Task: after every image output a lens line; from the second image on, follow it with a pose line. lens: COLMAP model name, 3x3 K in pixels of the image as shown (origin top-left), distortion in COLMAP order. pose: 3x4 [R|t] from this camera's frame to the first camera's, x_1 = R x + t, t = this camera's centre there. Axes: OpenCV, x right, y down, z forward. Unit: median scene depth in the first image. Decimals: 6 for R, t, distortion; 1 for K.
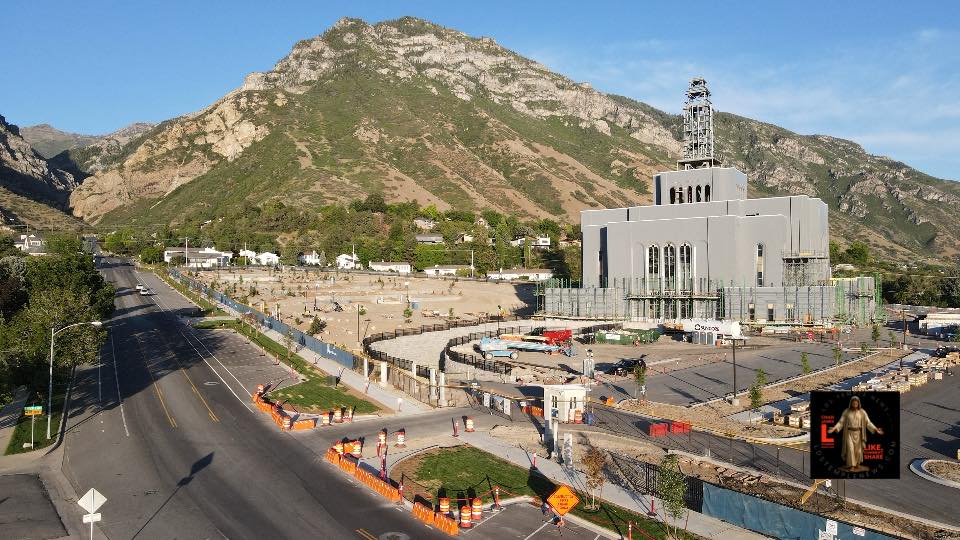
lens RADIAL K [[709.7, 0, 480.4], [0, 709.7, 268.4], [0, 0, 1]] dist [0.002642, 0.026988]
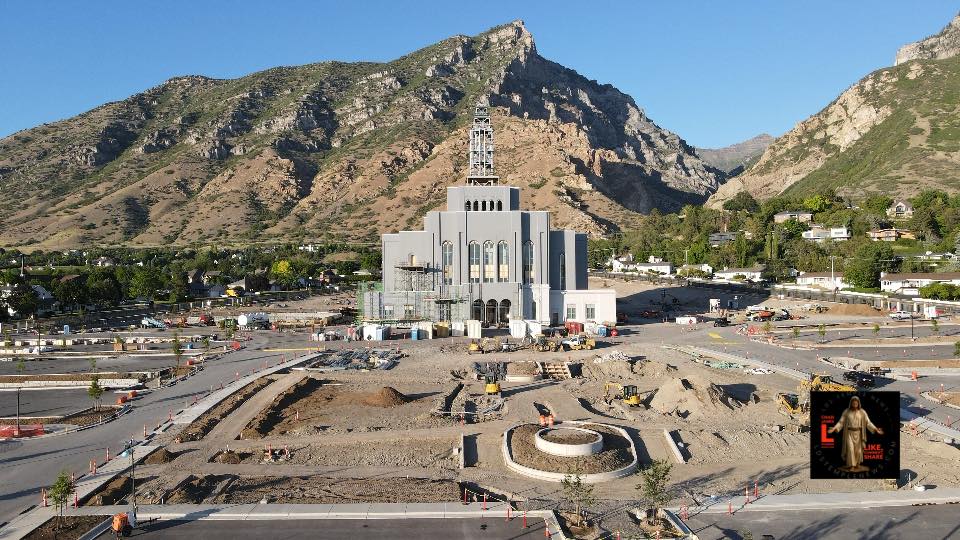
lens RADIAL K [[709.7, 0, 480.3], [0, 709.7, 264.1], [0, 0, 1]] dist [0.002642, 0.026988]
pose [[0.575622, -0.023594, -0.817376, 0.133152], [0.024361, 0.999635, -0.011699, -0.000167], [0.817353, -0.013177, 0.575986, 0.042004]]
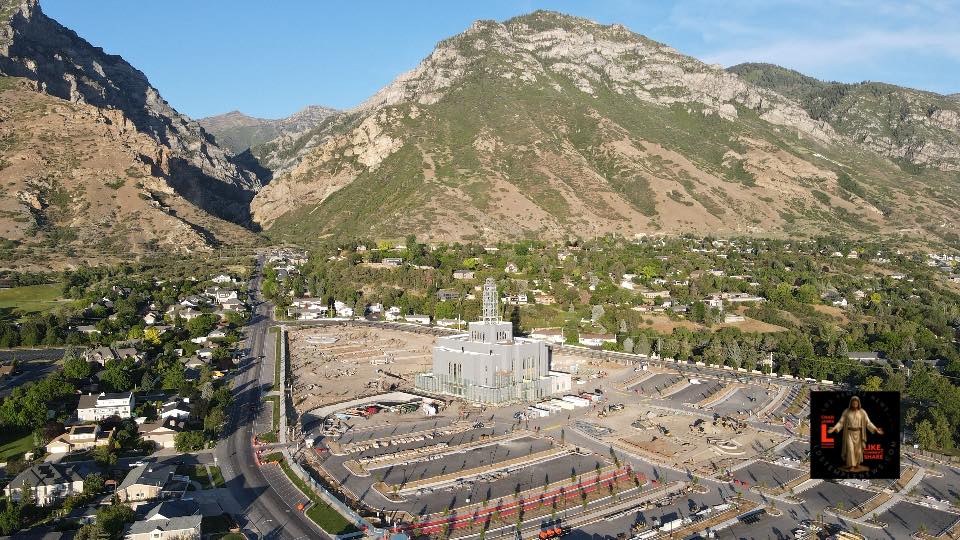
lens RADIAL K [[709.7, 0, 481.5], [0, 709.7, 271.7], [0, 0, 1]] dist [0.002642, 0.026988]
pose [[0.975863, 0.010761, -0.218118, 0.083136], [0.001572, 0.998413, 0.056290, -0.045268], [0.218378, -0.055275, 0.974298, -0.121146]]
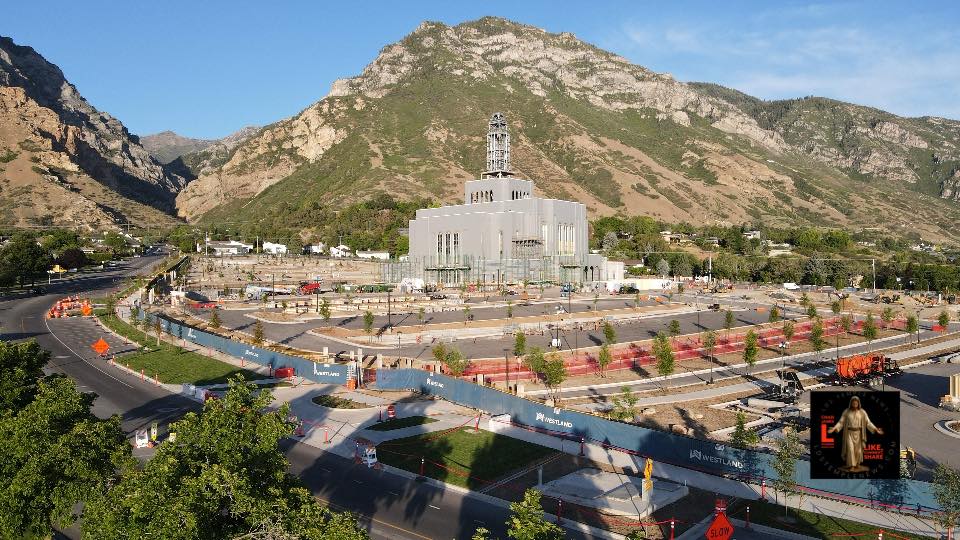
lens RADIAL K [[709.7, 0, 481.3], [0, 709.7, 268.8], [0, 0, 1]] dist [0.002642, 0.026988]
pose [[0.990233, -0.004342, -0.139357, 0.051602], [0.005656, 0.999943, 0.009033, 0.002766], [0.139310, -0.009733, 0.990201, -0.041252]]
